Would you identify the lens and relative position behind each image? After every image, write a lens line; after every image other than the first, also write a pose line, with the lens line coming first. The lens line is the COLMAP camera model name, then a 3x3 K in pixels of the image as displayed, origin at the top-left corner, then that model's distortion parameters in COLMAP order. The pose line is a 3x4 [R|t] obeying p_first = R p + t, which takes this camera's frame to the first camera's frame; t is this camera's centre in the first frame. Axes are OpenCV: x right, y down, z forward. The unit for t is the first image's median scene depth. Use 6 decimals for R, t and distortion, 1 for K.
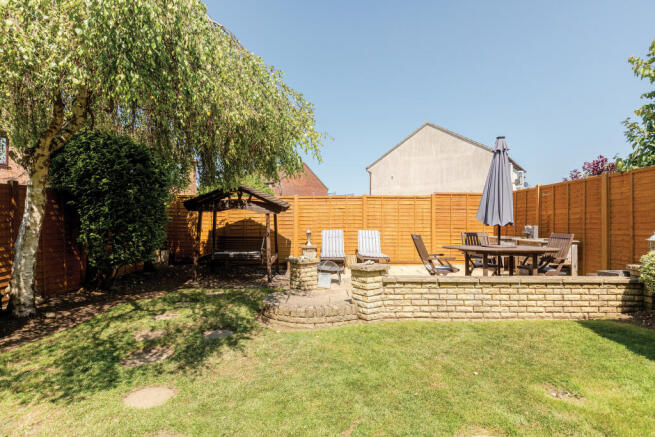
lens RADIAL K [[366.1, 0, 328.2], [0, 366.1, 220.4], [0, 0, 1]] dist [-0.000765, 0.000139]
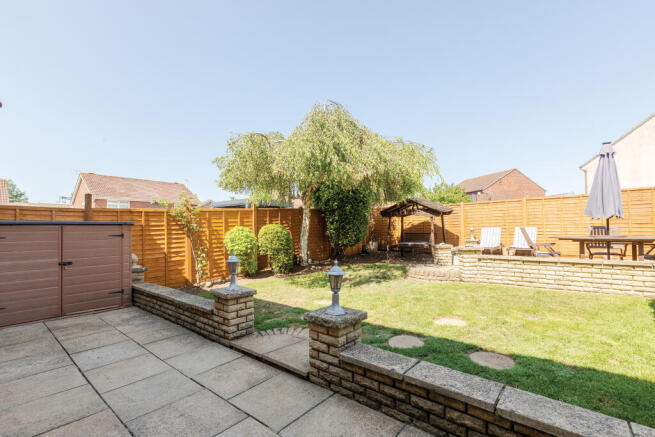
lens RADIAL K [[299.5, 0, 327.0], [0, 299.5, 221.9], [0, 0, 1]] dist [0.000366, -0.000019]
pose [[0.784975, -0.031269, -0.618738, 0.353672], [0.024854, 0.999511, -0.018981, 0.020728], [0.619029, -0.000478, 0.785368, -0.299317]]
